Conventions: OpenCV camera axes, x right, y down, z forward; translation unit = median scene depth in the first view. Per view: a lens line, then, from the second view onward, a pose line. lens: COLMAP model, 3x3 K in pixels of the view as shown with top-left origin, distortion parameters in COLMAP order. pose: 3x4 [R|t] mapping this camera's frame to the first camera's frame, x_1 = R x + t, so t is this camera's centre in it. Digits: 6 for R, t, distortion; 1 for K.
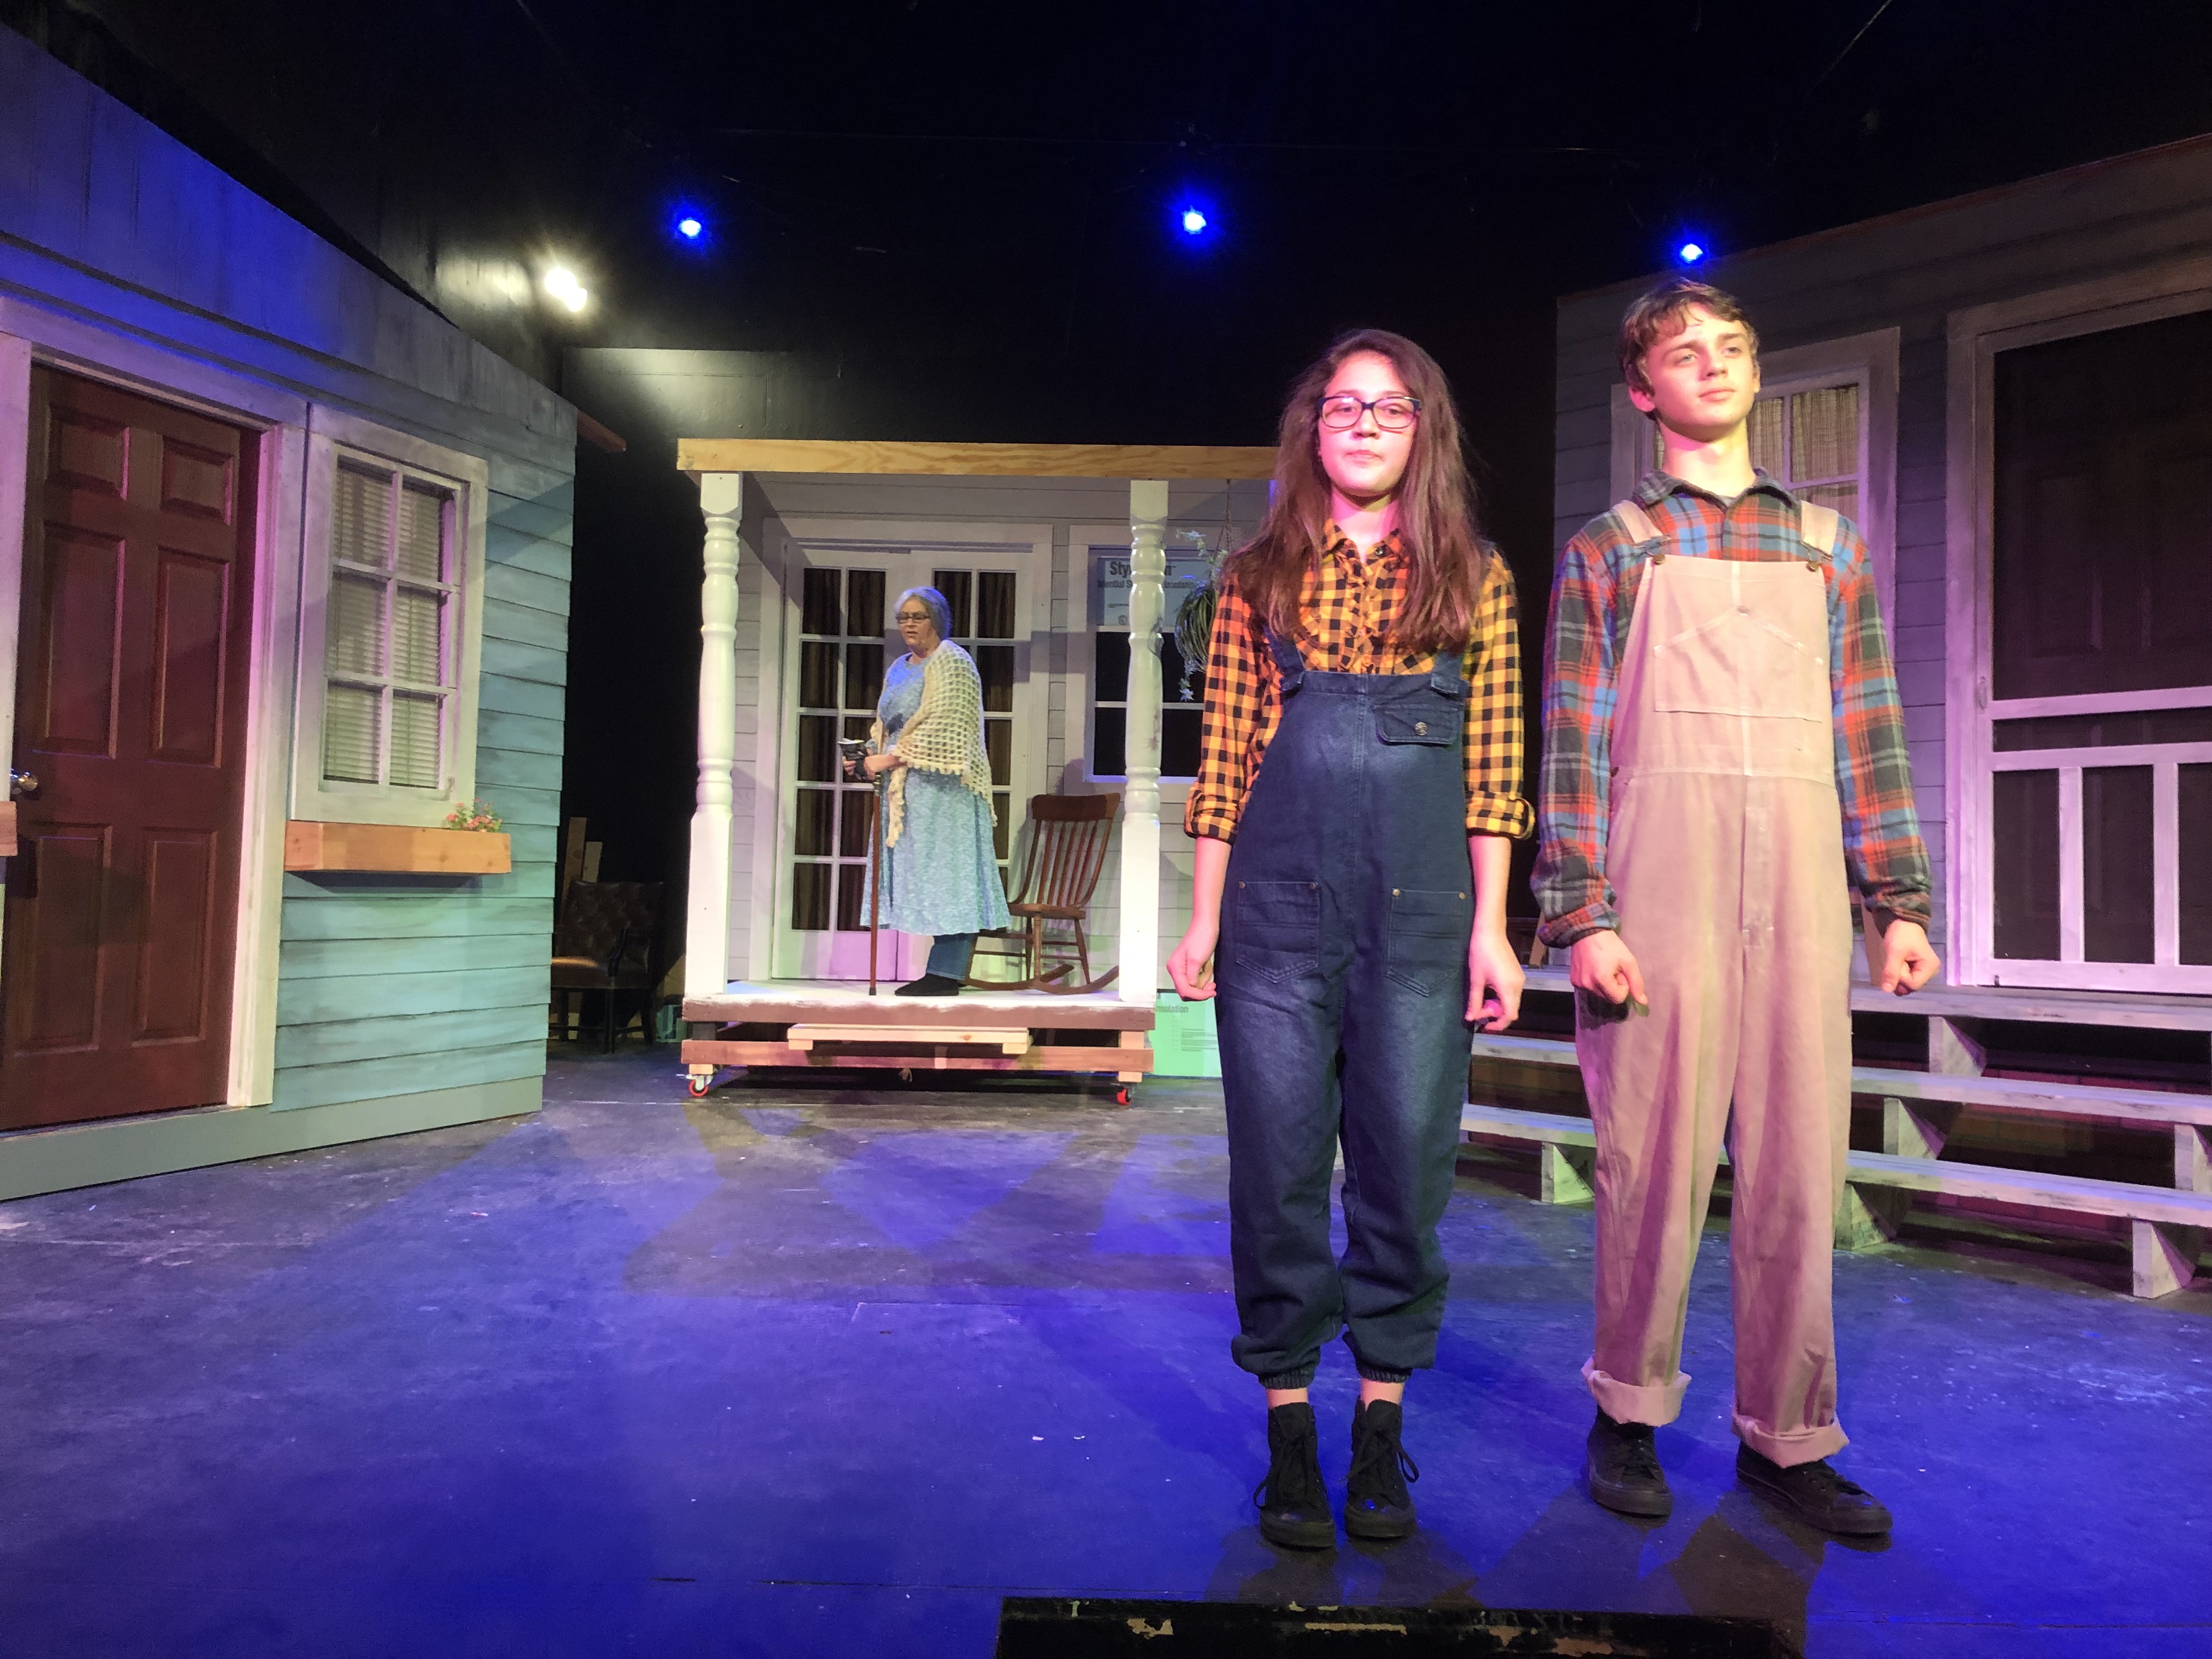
lens RADIAL K [[1796.8, 0, 1076.0], [0, 1796.8, 814.9], [0, 0, 1]] dist [0.014686, -0.019601]
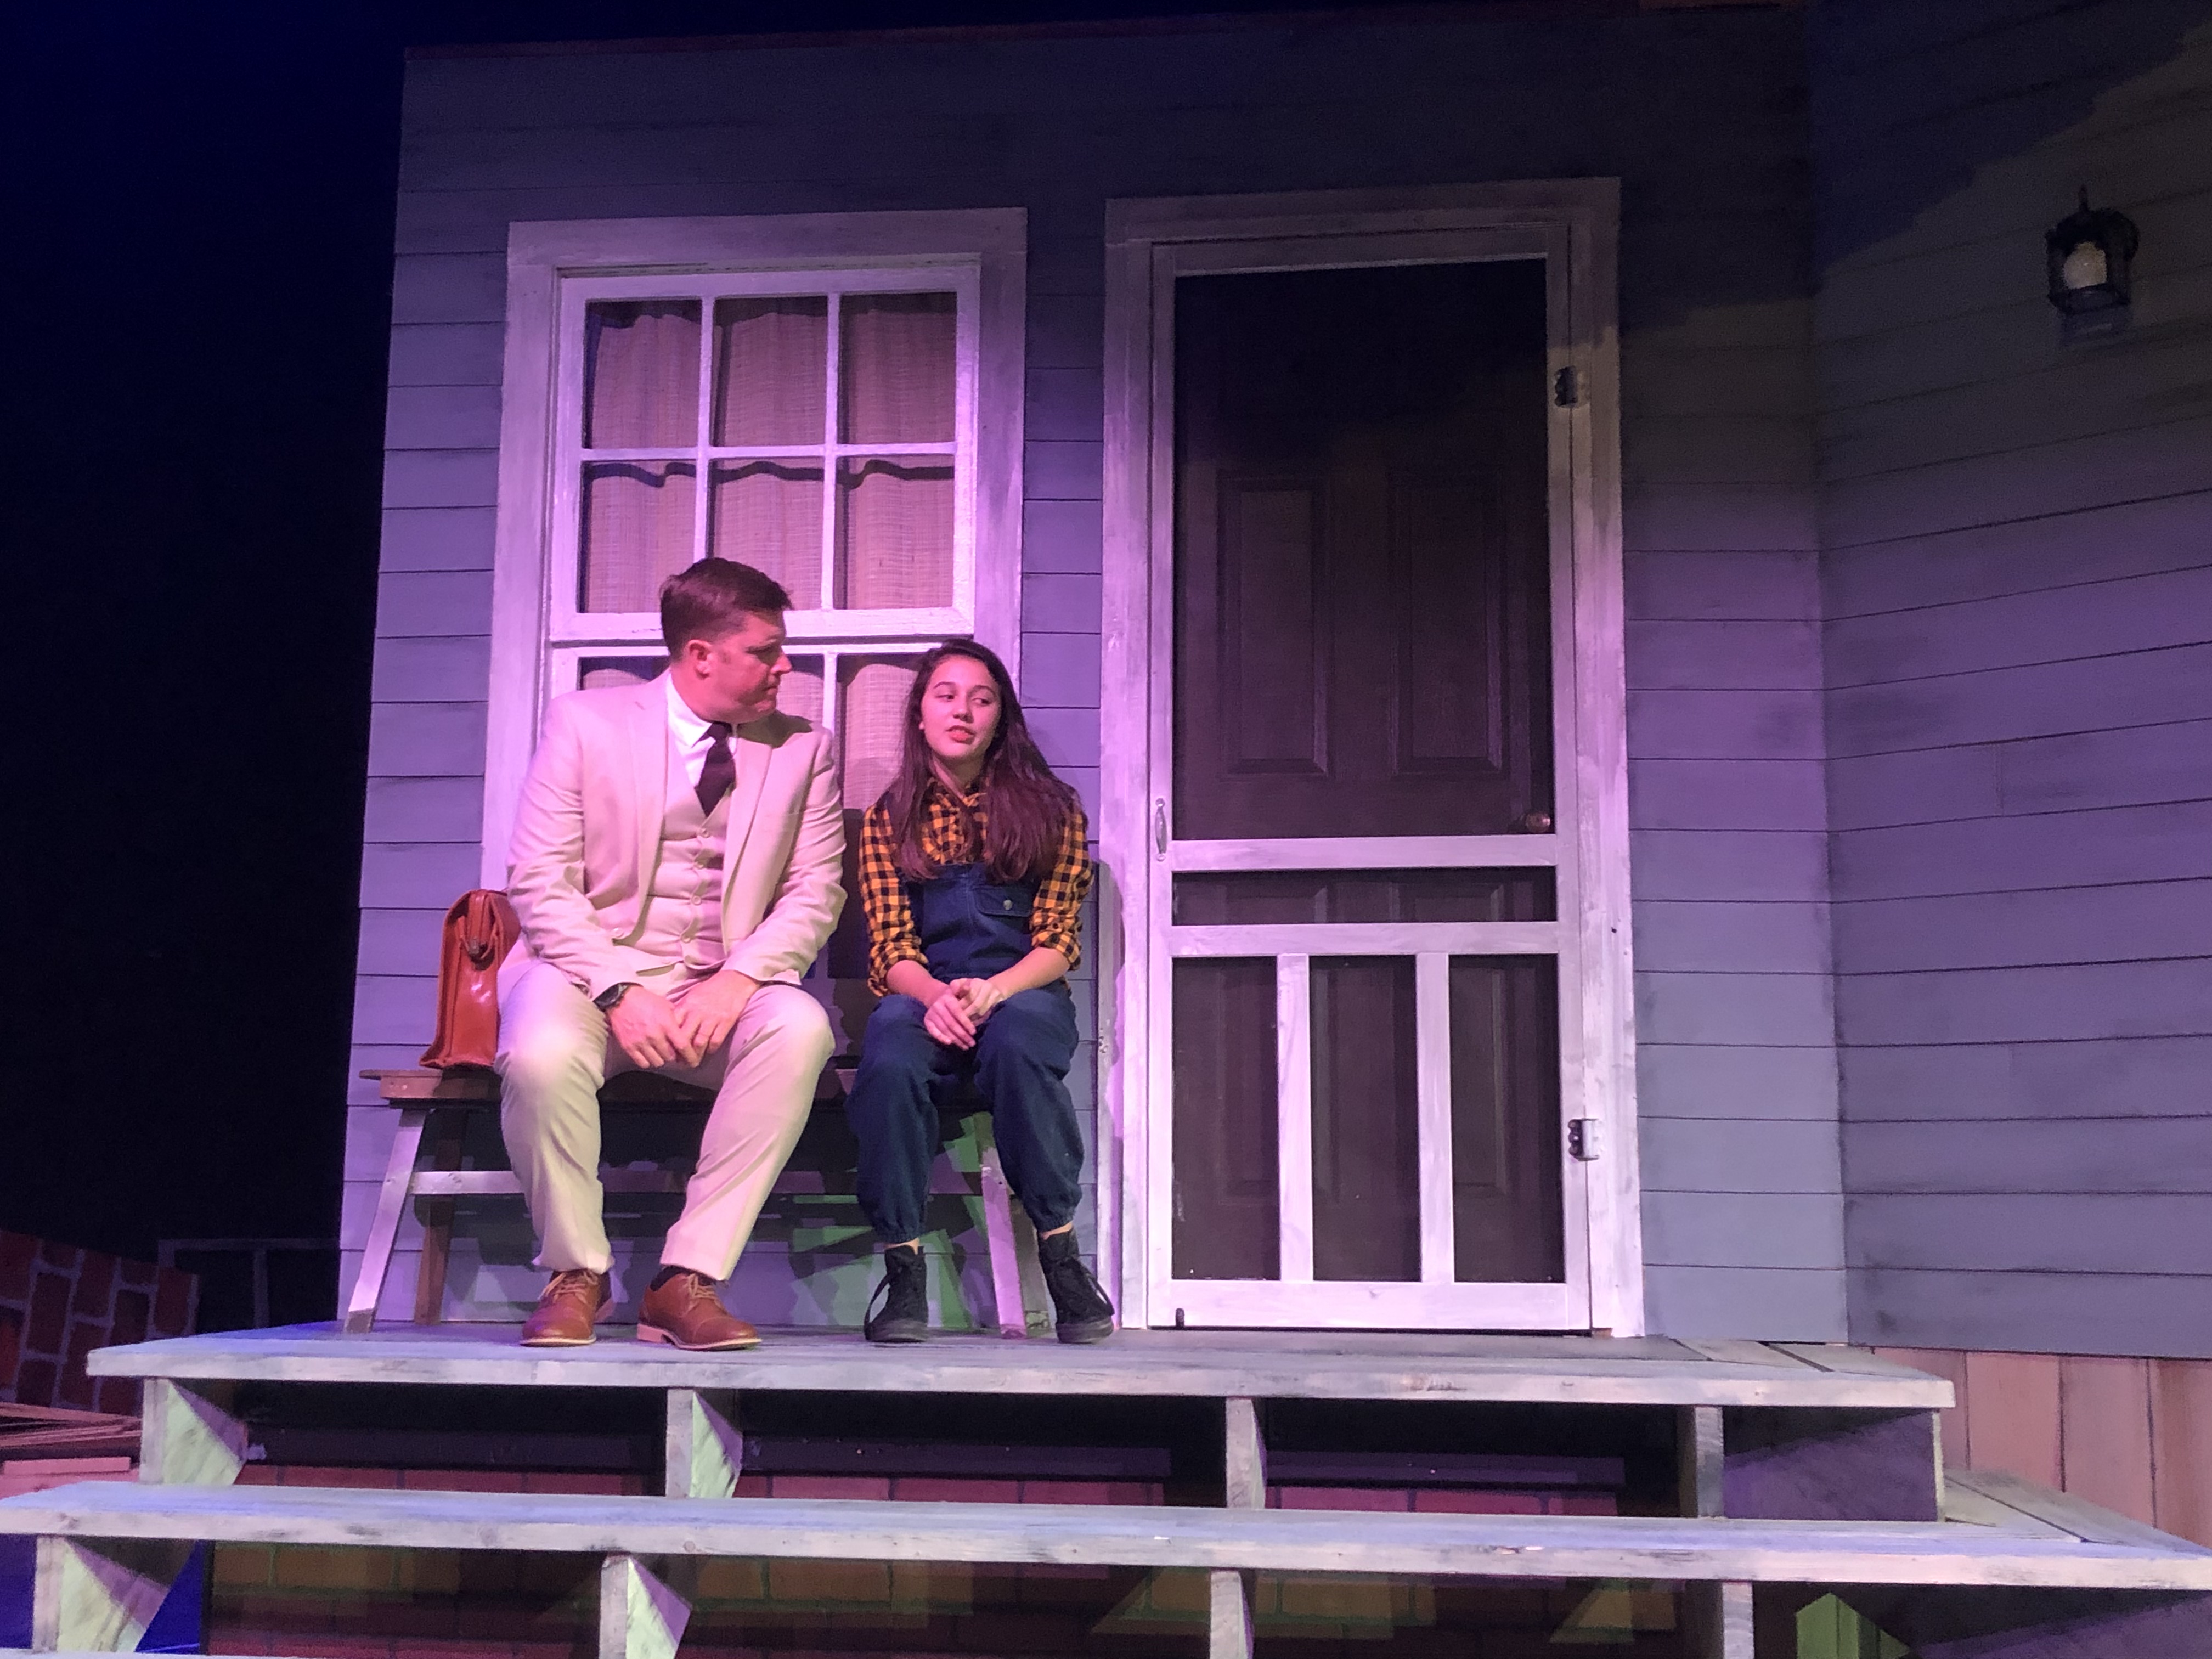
lens RADIAL K [[2529.2, 0, 1084.1], [0, 2529.2, 790.3], [0, 0, 1]] dist [0.037678, 0.000000]
pose [[0.765440, 0.087025, 0.637596, -0.049570], [-0.019696, 0.993518, -0.111959, 0.014689], [-0.643206, 0.073140, 0.762192, 0.380494]]
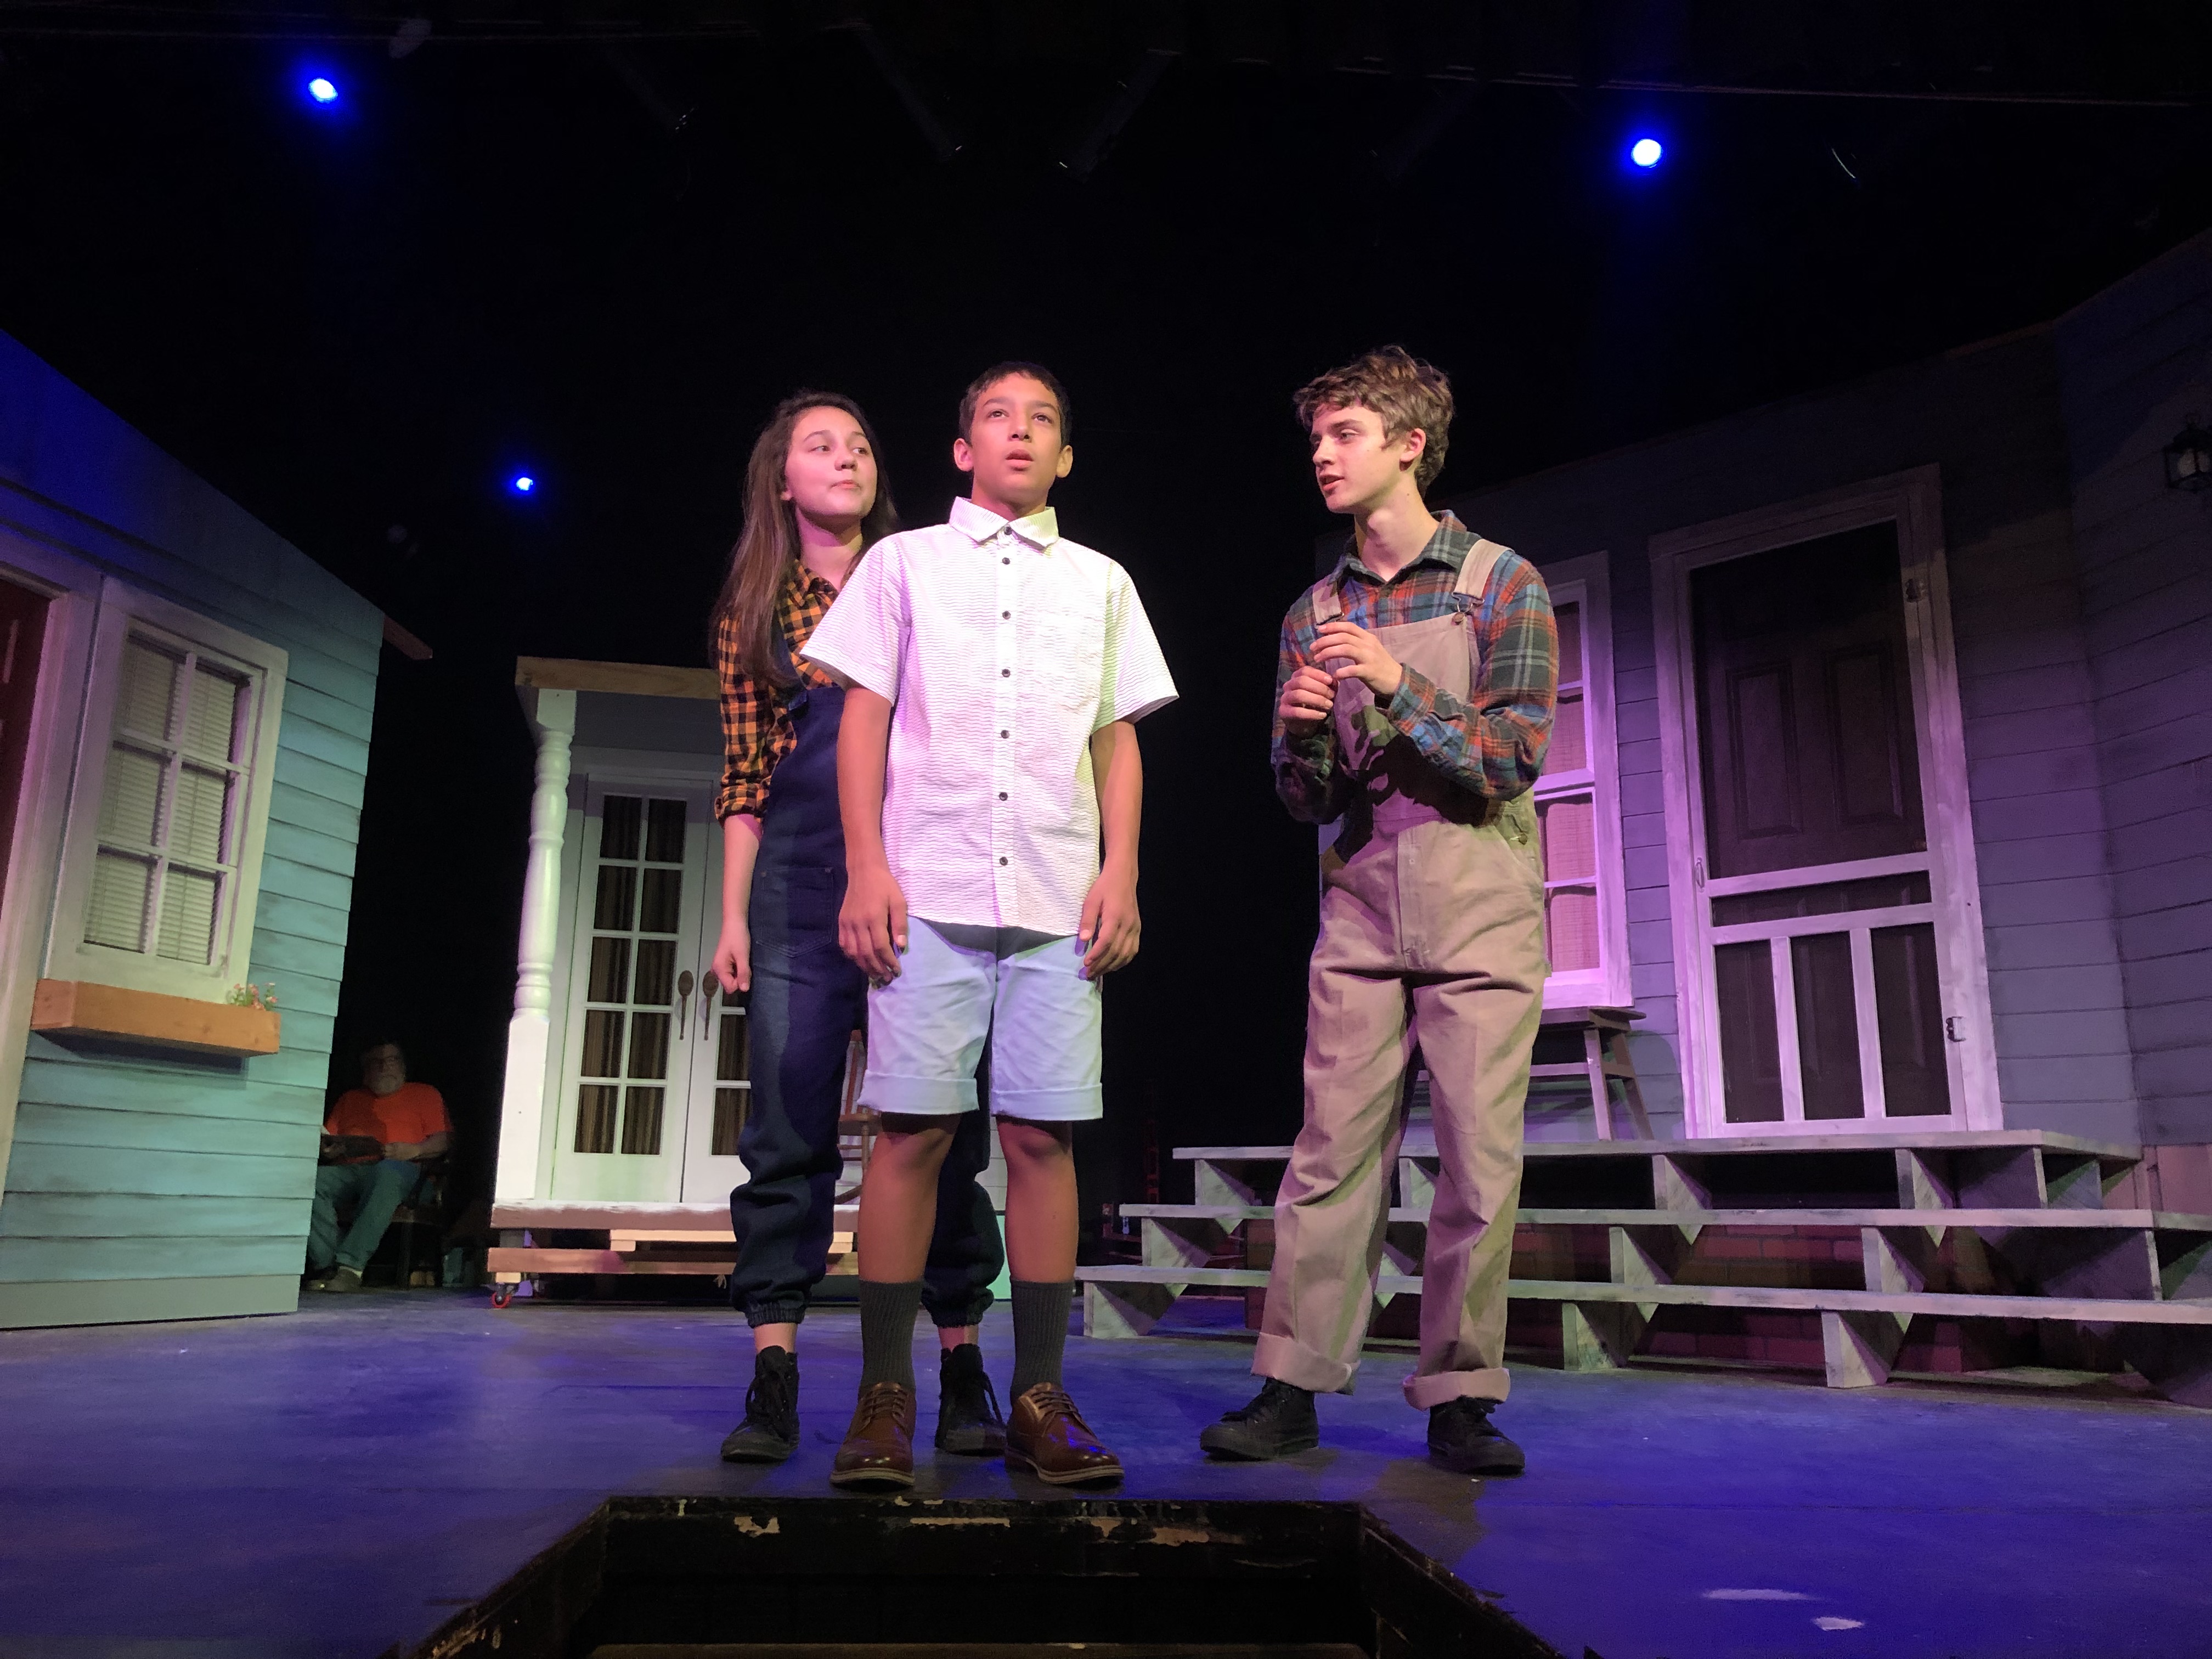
lens RADIAL K [[1796.8, 0, 1082.7], [0, 1796.8, 815.4], [0, 0, 1]] dist [0.014686, -0.019601]
pose [[0.997018, 0.011985, 0.076236, 0.054750], [0.002128, 0.983222, -0.182402, 0.094157], [-0.077143, 0.182020, 0.980264, -0.030078]]
